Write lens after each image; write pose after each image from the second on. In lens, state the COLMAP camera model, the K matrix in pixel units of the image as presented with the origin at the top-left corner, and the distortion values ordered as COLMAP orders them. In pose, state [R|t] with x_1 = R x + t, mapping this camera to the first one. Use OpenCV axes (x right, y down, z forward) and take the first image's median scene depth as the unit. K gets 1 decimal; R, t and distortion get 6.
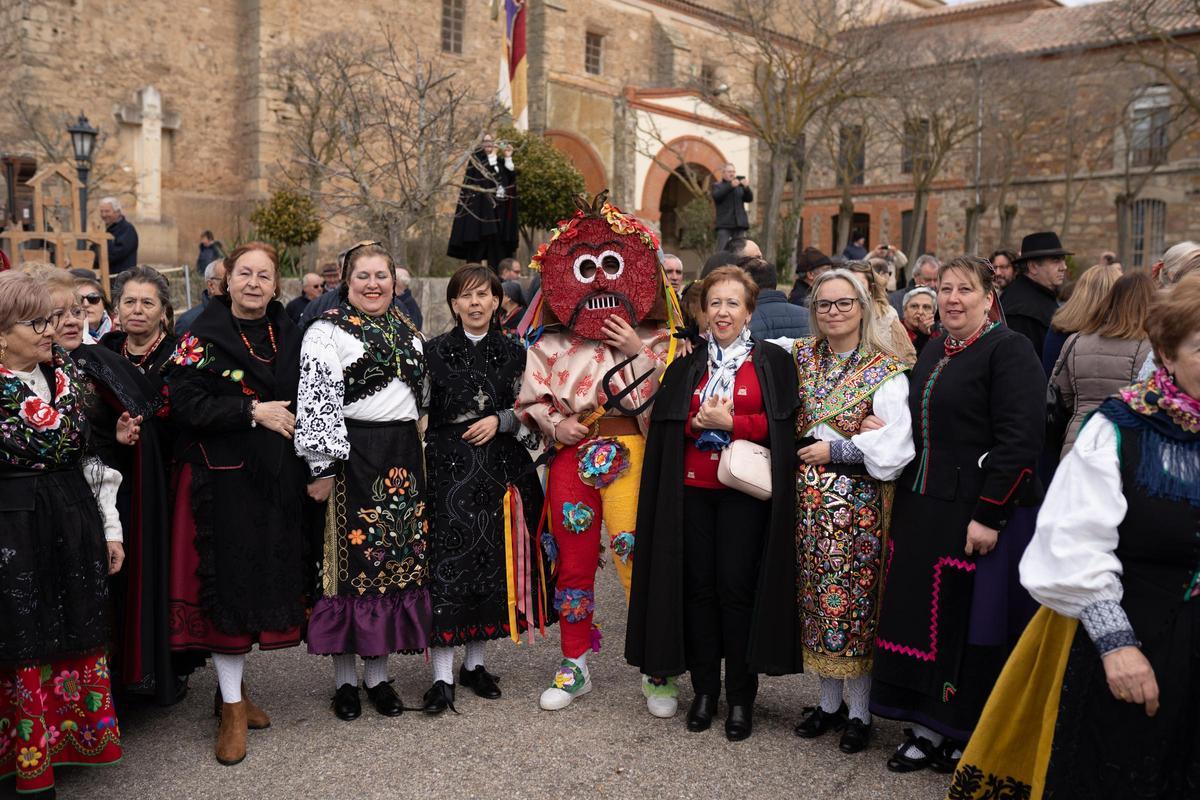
lens RADIAL K [[1195.7, 0, 600.0], [0, 1195.7, 400.0], [0, 0, 1]] dist [-0.061746, 0.163409]
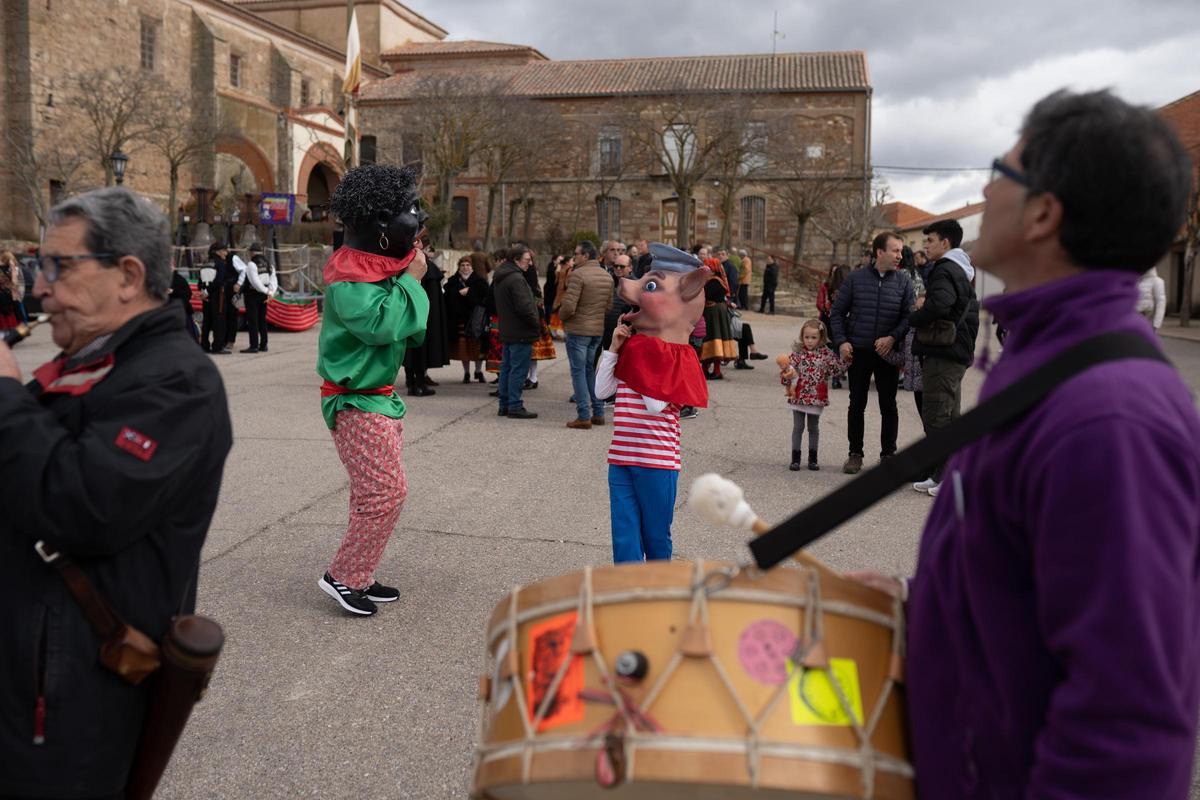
lens RADIAL K [[1195.7, 0, 600.0], [0, 1195.7, 400.0], [0, 0, 1]] dist [-0.061746, 0.163409]
pose [[0.877722, -0.047197, 0.476840, -0.320828], [0.028576, 0.998522, 0.046233, 0.026297], [-0.478318, -0.026953, 0.877773, -0.392528]]
